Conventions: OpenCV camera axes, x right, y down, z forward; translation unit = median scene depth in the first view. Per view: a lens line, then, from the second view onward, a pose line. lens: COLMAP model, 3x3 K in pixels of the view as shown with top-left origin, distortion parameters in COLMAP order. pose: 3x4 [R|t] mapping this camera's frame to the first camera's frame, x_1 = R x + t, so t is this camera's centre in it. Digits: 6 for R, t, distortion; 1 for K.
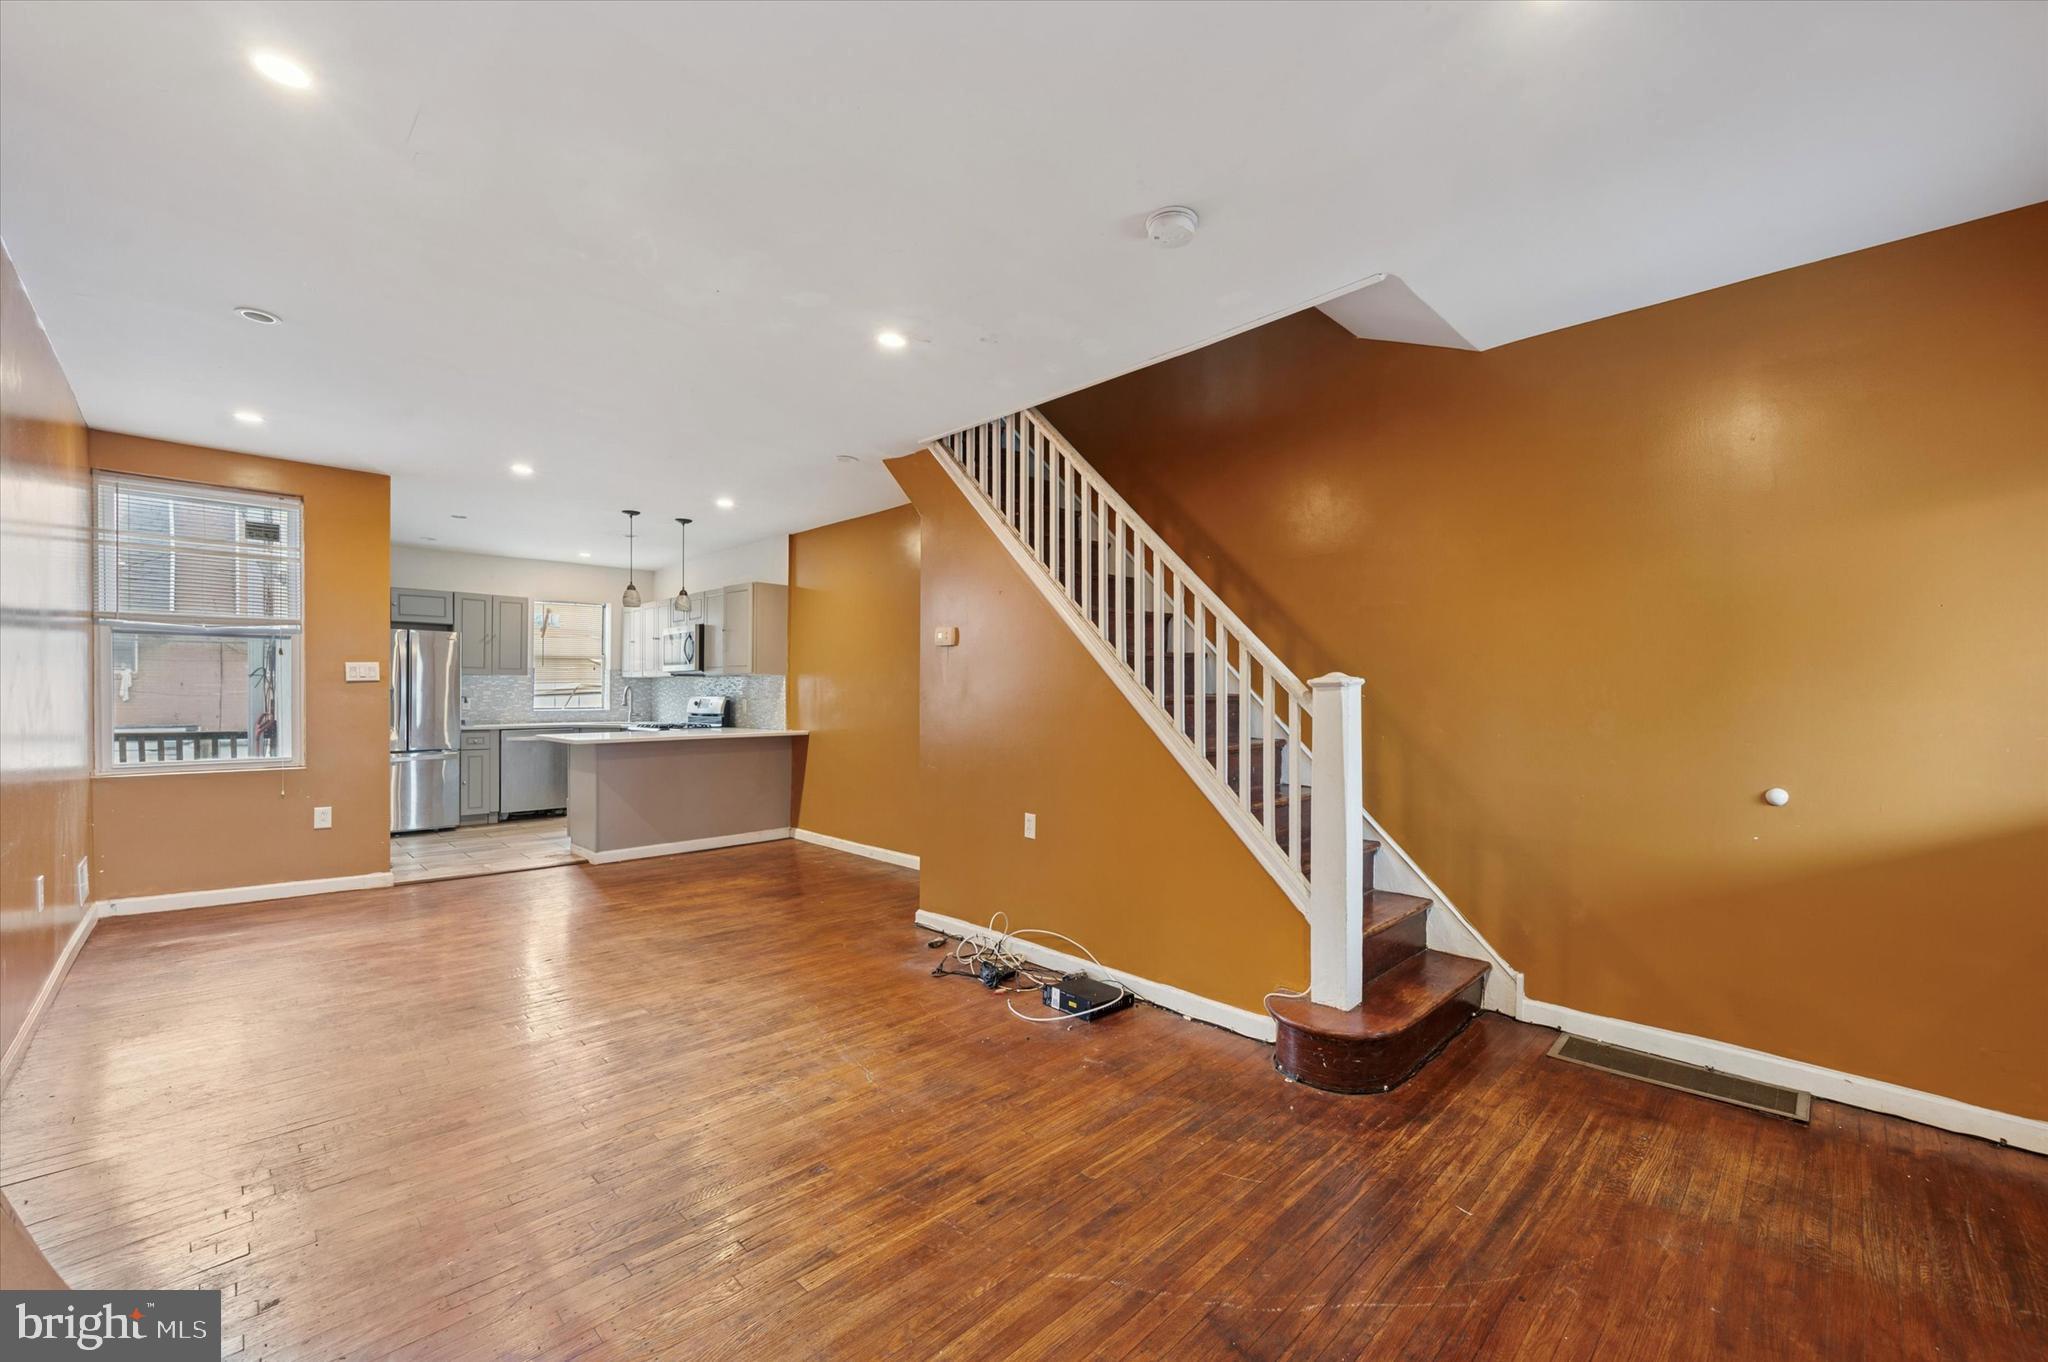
lens RADIAL K [[806.3, 0, 1022.6], [0, 806.3, 700.5], [0, 0, 1]] dist [-0.000986, -0.000124]
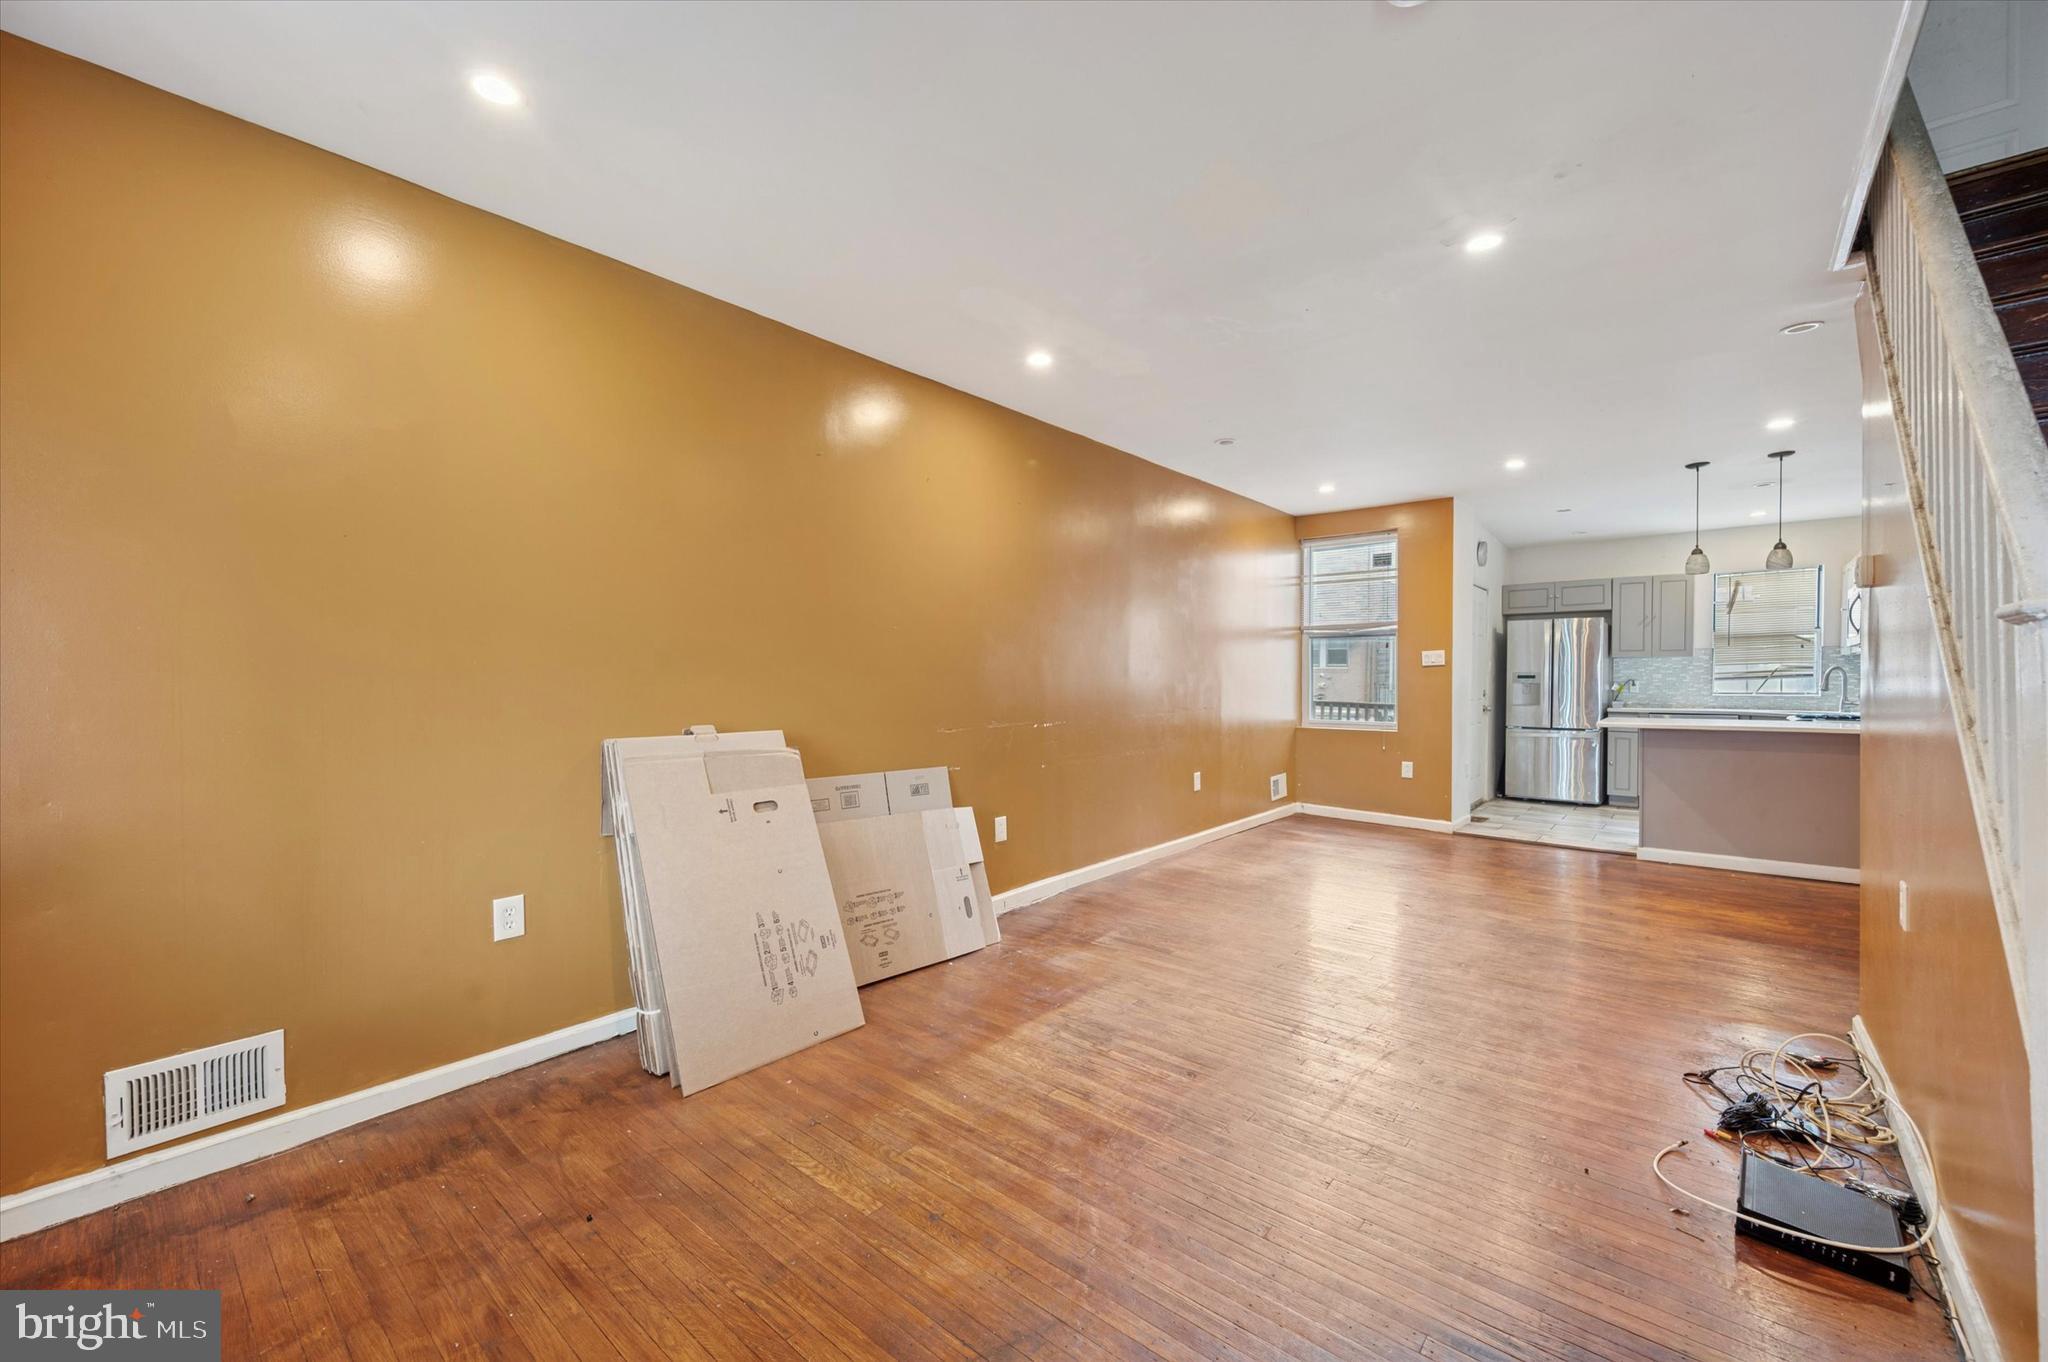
lens RADIAL K [[806.3, 0, 1055.5], [0, 806.3, 676.1], [0, 0, 1]] dist [-0.000986, -0.000124]
pose [[0.102508, -0.006660, -0.994710, 0.434826], [-0.008083, 0.999939, -0.007528, 0.007125], [0.994699, 0.008811, 0.102448, 0.332874]]
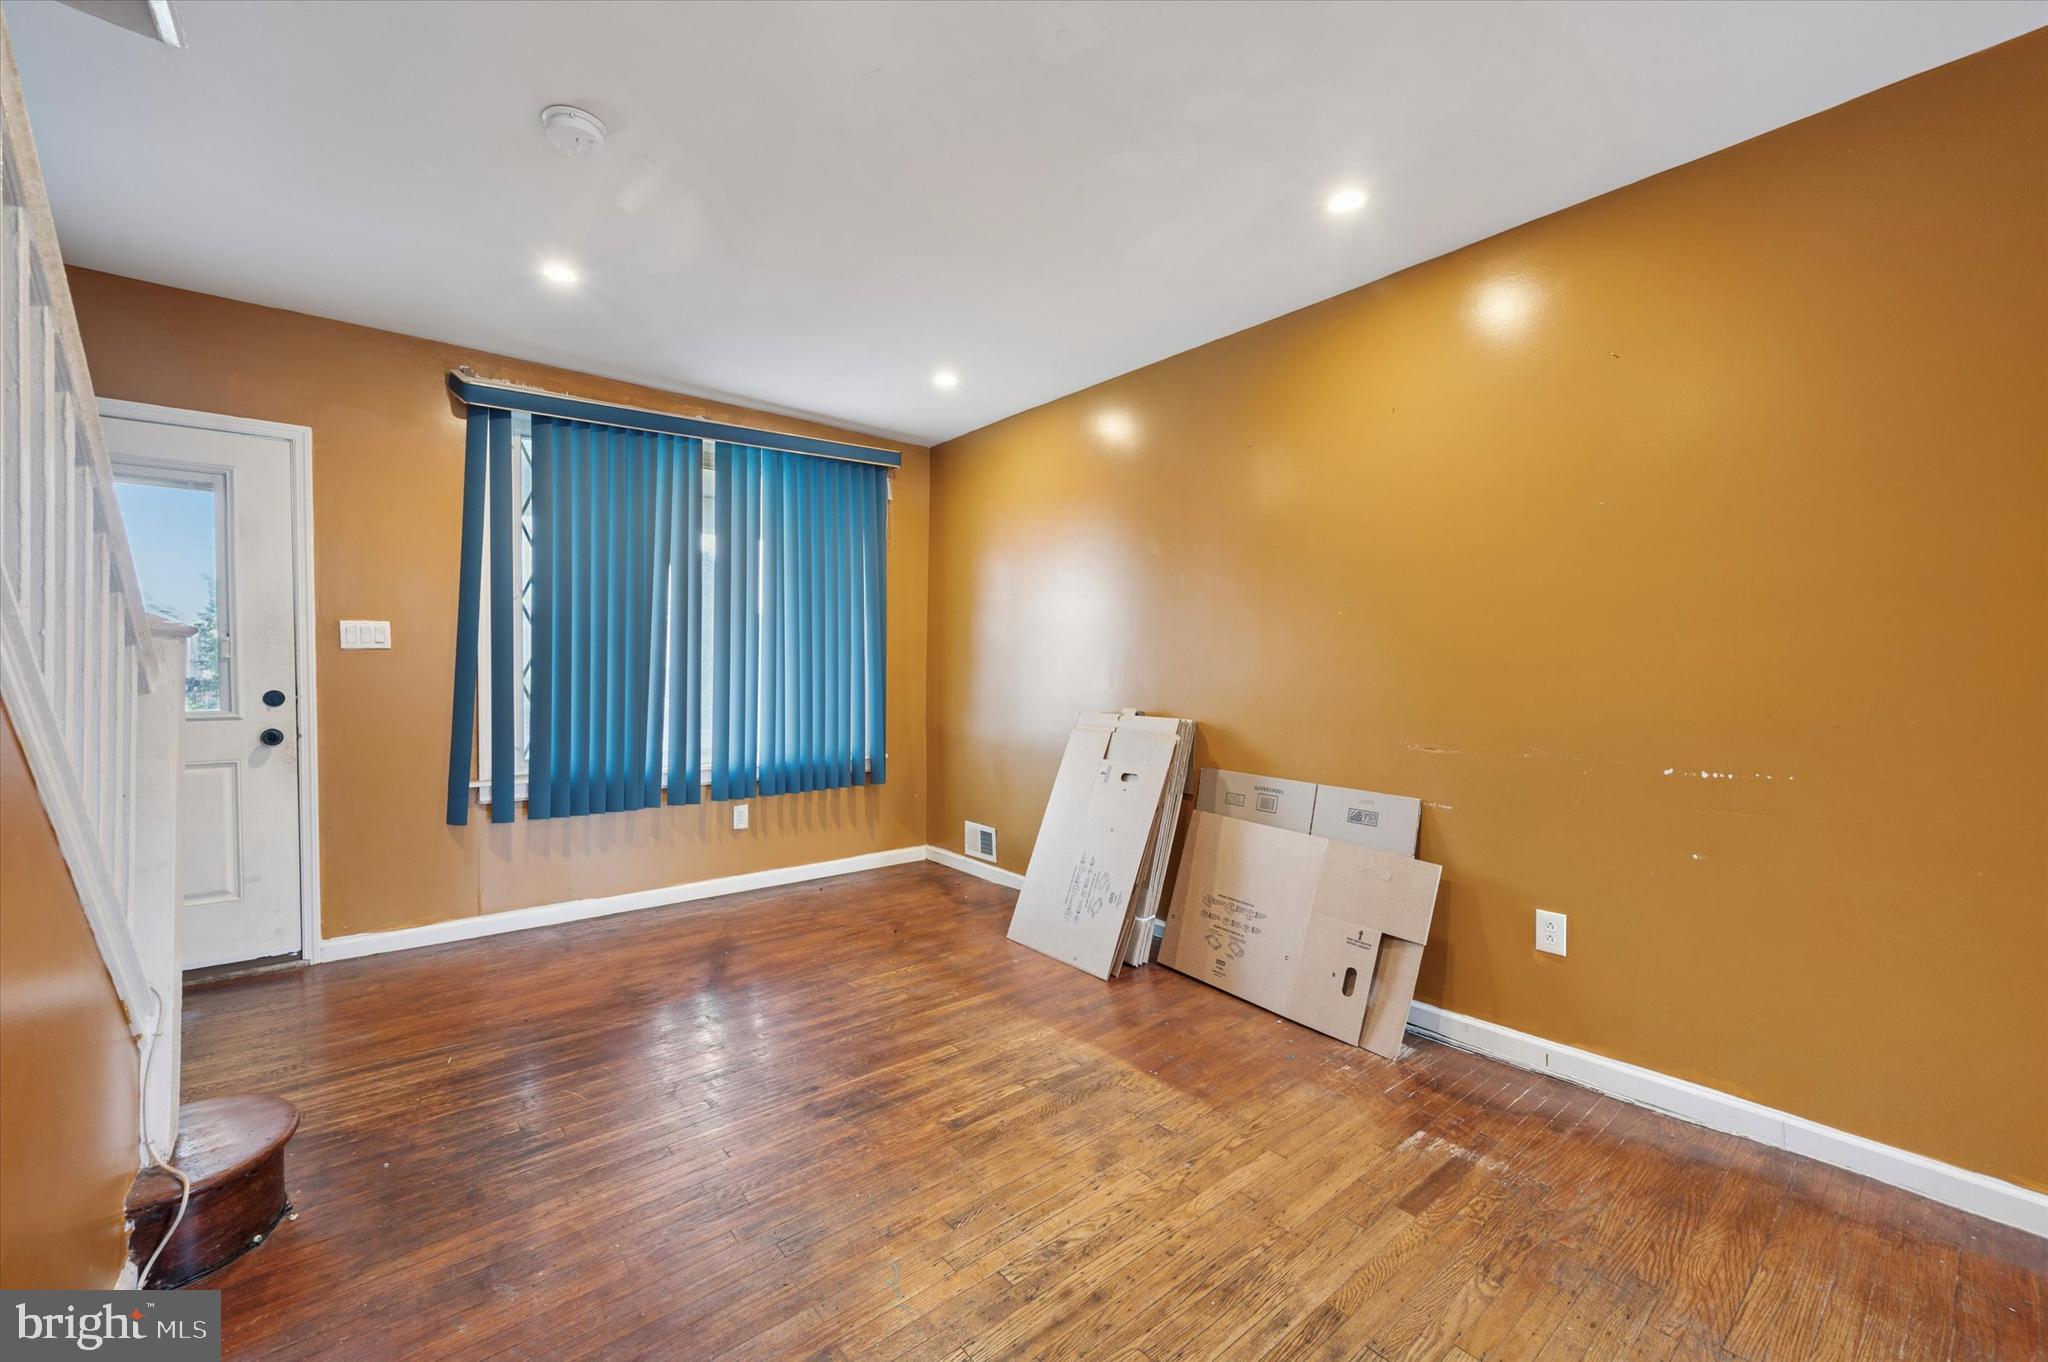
lens RADIAL K [[837.9, 0, 1008.5], [0, 837.9, 684.0], [0, 0, 1]] dist [0.001489, 0.000126]
pose [[-0.993807, -0.017032, 0.109803, -0.209372], [-0.013649, 0.999411, 0.031482, -0.005952], [-0.110275, 0.029788, -0.993455, 0.992026]]
